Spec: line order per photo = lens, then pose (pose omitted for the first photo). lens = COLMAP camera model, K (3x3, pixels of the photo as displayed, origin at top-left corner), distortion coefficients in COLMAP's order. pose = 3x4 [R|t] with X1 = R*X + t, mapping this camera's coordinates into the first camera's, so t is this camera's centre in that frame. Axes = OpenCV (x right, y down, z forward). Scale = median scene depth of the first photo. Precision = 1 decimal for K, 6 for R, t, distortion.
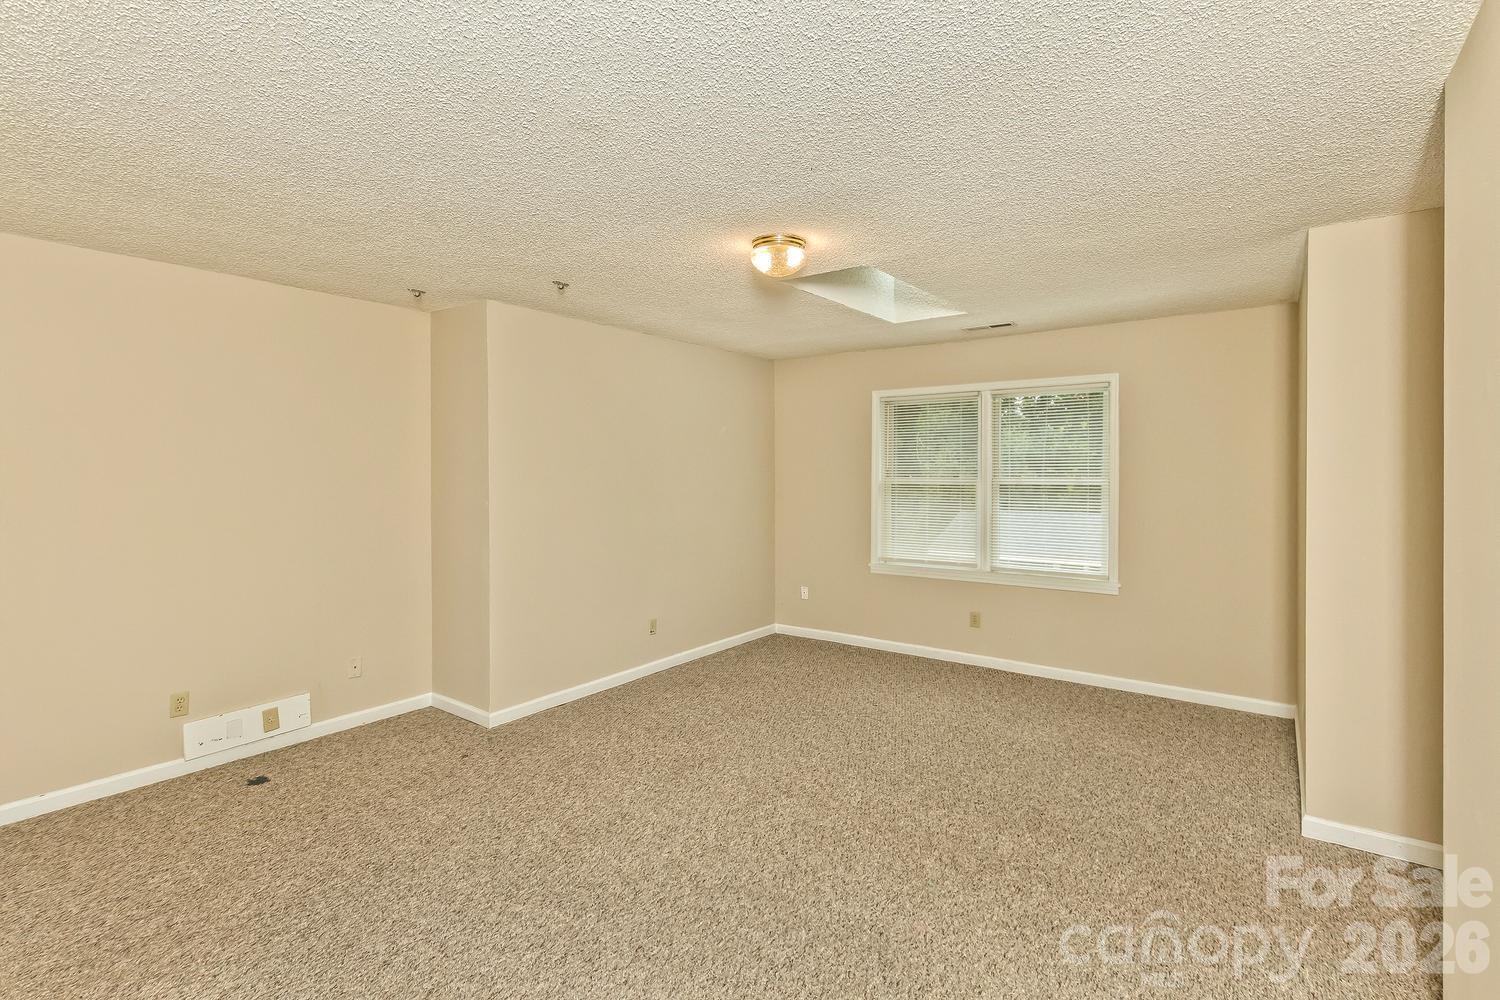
lens RADIAL K [[709.3, 0, 726.3], [0, 709.3, 471.5], [0, 0, 1]] dist [-0.000727, -0.000808]
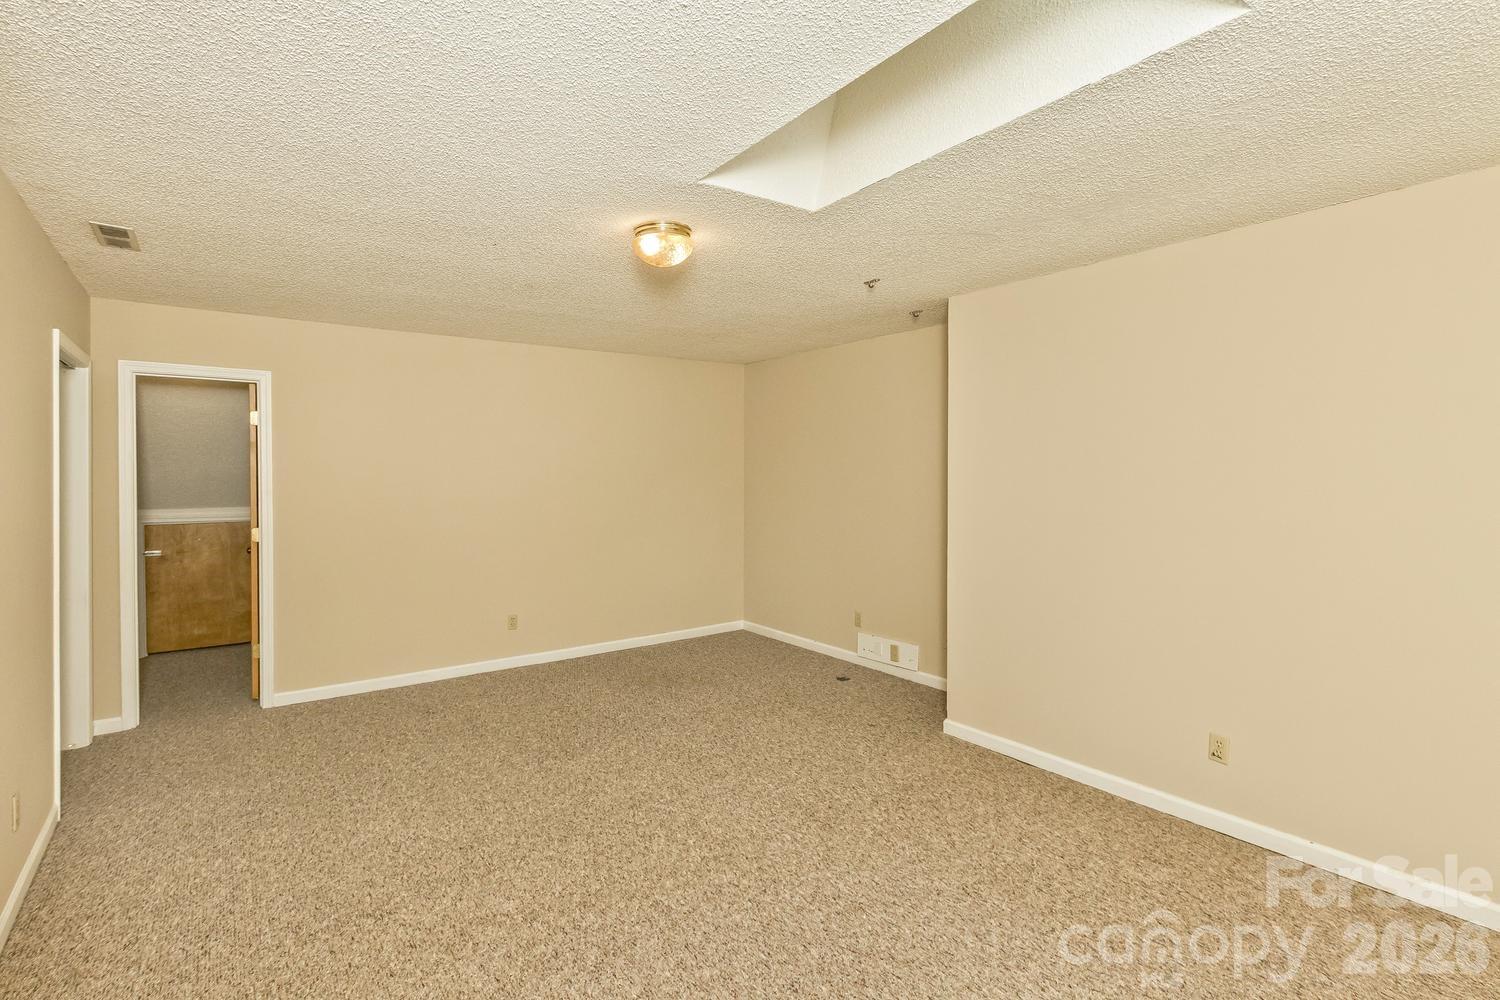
lens RADIAL K [[709.3, 0, 726.3], [0, 709.3, 471.5], [0, 0, 1]] dist [-0.000727, -0.000808]
pose [[-0.295853, 0.001395, -0.955233, 0.794974], [-0.000574, 0.999998, 0.001638, -0.003485], [0.955233, 0.001033, -0.295852, 1.140205]]
